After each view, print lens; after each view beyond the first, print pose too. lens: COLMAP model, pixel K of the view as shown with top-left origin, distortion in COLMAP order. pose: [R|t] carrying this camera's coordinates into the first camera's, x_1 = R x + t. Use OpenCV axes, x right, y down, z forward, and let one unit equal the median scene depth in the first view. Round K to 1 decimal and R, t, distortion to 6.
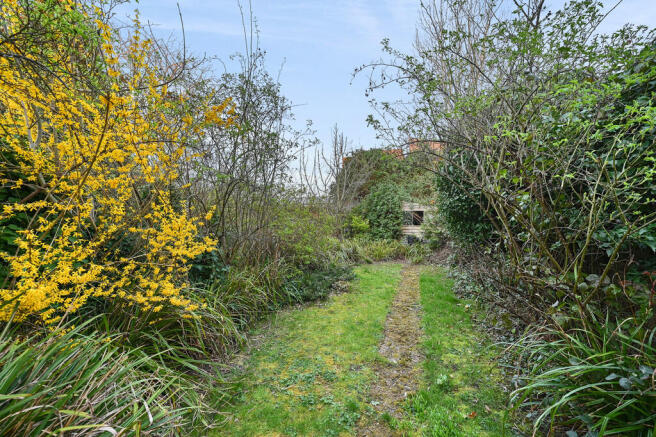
lens RADIAL K [[263.6, 0, 325.5], [0, 263.6, 219.6], [0, 0, 1]] dist [0.007558, -0.000189]
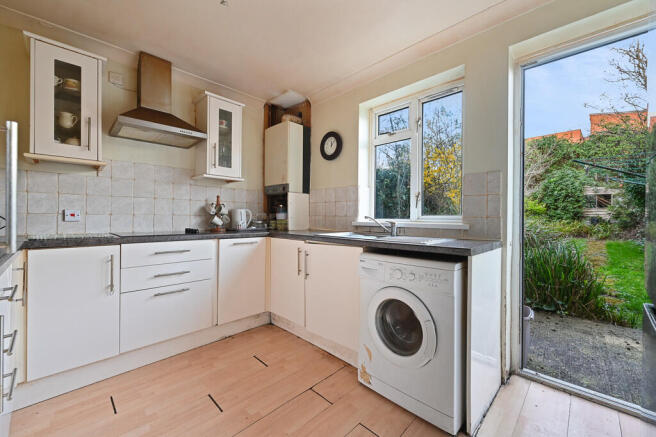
lens RADIAL K [[263.6, 0, 330.2], [0, 263.6, 215.8], [0, 0, 1]] dist [0.007558, -0.000189]
pose [[0.897872, 0.002534, -0.440248, -0.179909], [0.006409, 0.999802, 0.018826, 0.028470], [0.440209, -0.019725, 0.897679, -0.477657]]
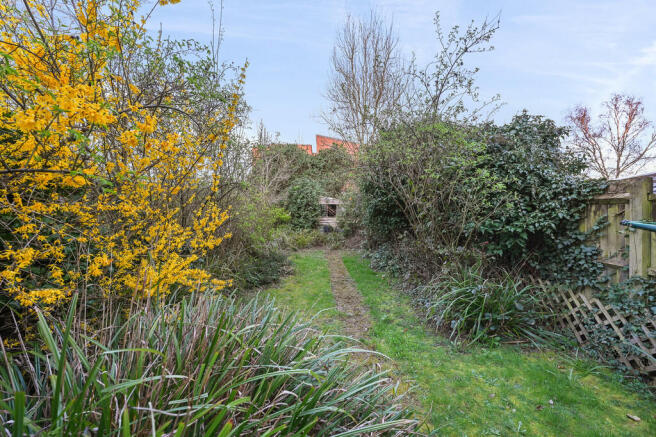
lens RADIAL K [[263.6, 0, 329.6], [0, 263.6, 218.2], [0, 0, 1]] dist [0.007558, -0.000189]
pose [[0.923966, -0.001604, 0.382472, -0.111251], [-0.011542, 0.999419, 0.032072, -0.009415], [-0.382301, -0.034048, 0.923410, -0.075824]]
